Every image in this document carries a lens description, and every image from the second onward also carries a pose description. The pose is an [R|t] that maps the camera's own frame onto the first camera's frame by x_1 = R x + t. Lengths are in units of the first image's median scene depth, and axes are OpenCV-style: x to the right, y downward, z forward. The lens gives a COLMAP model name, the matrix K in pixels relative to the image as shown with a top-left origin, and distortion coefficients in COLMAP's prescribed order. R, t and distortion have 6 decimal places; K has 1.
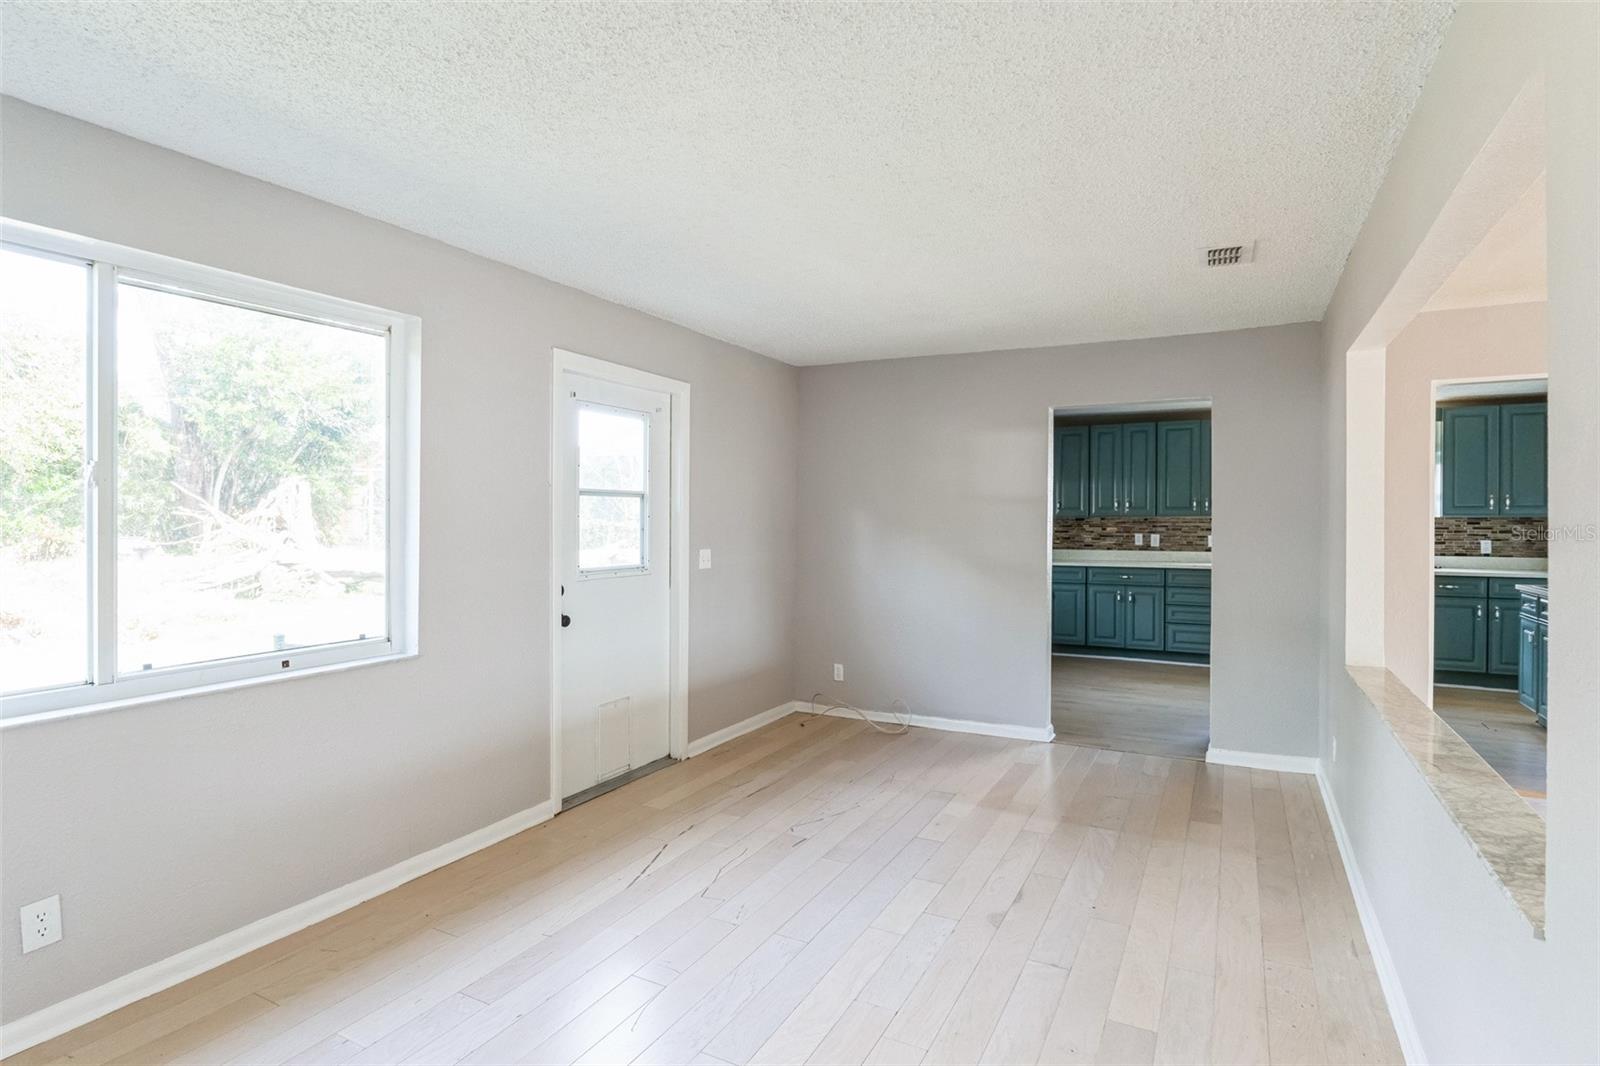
lens RADIAL K [[776.7, 0, 800.8], [0, 776.7, 531.3], [0, 0, 1]] dist [-0.000806, 0.000063]
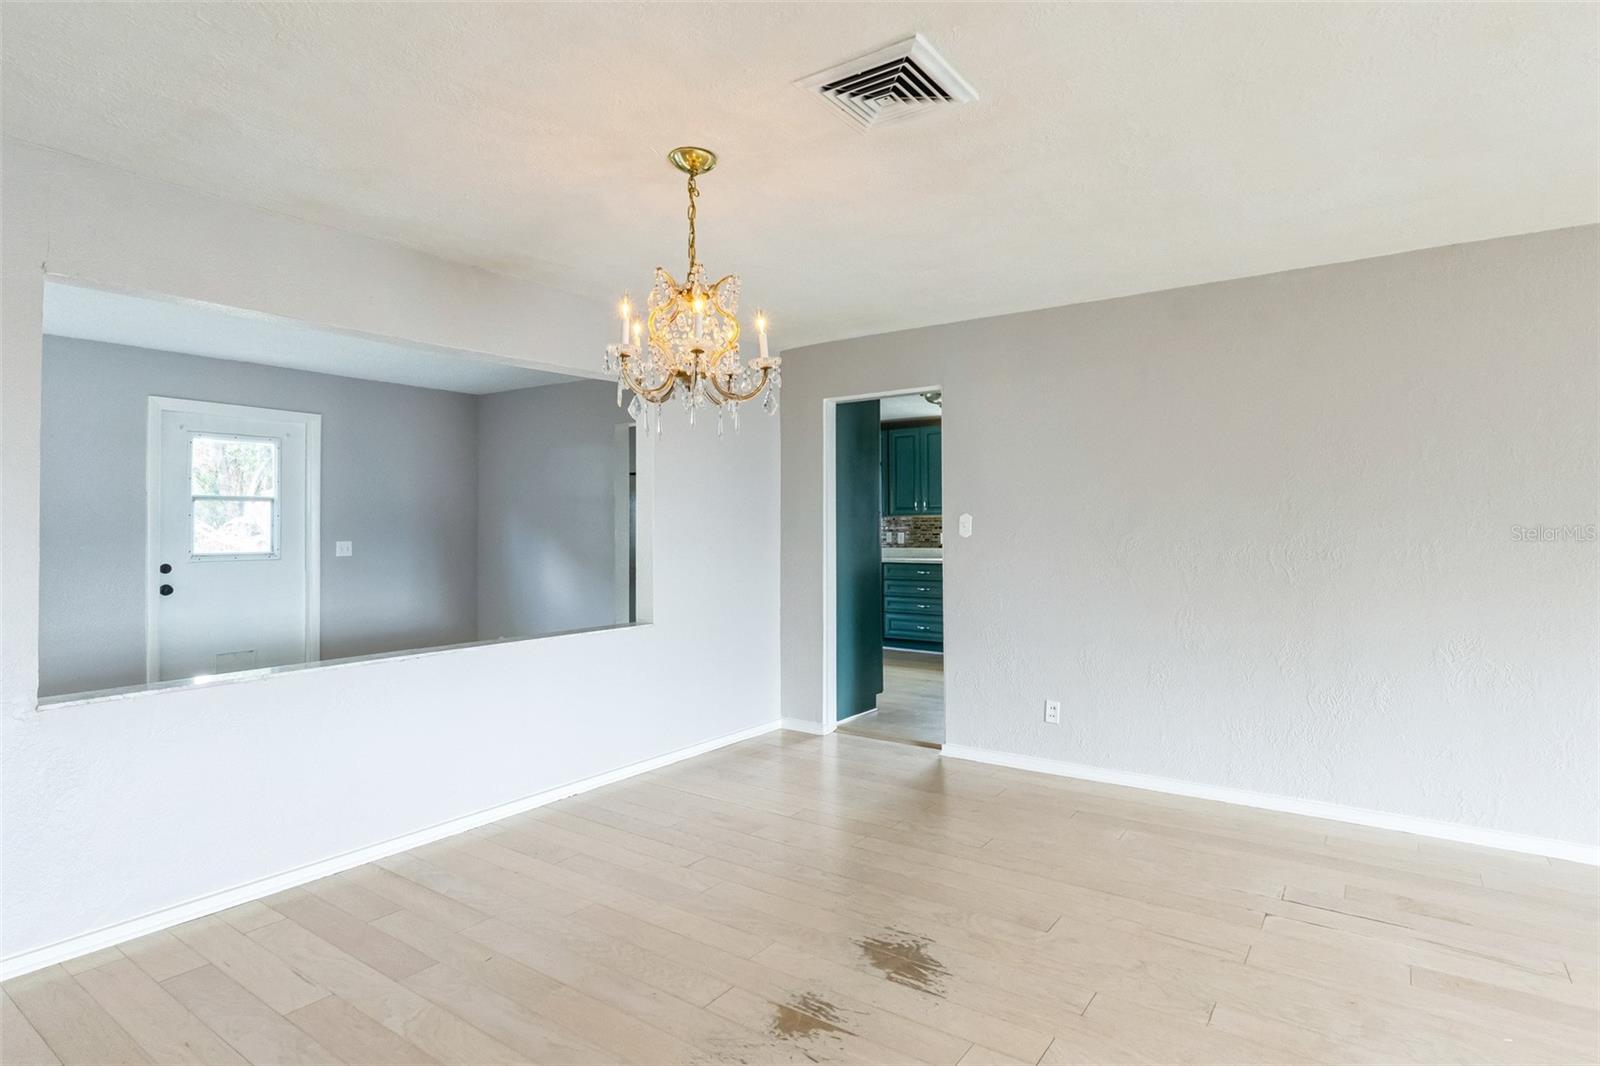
lens RADIAL K [[813.4, 0, 798.7], [0, 813.4, 523.1], [0, 0, 1]] dist [0.023332, 0.000360]
pose [[0.992409, -0.005947, -0.122836, 0.470229], [0.003663, 0.999816, -0.018816, 0.012442], [0.122925, 0.018223, 0.992249, -0.154683]]
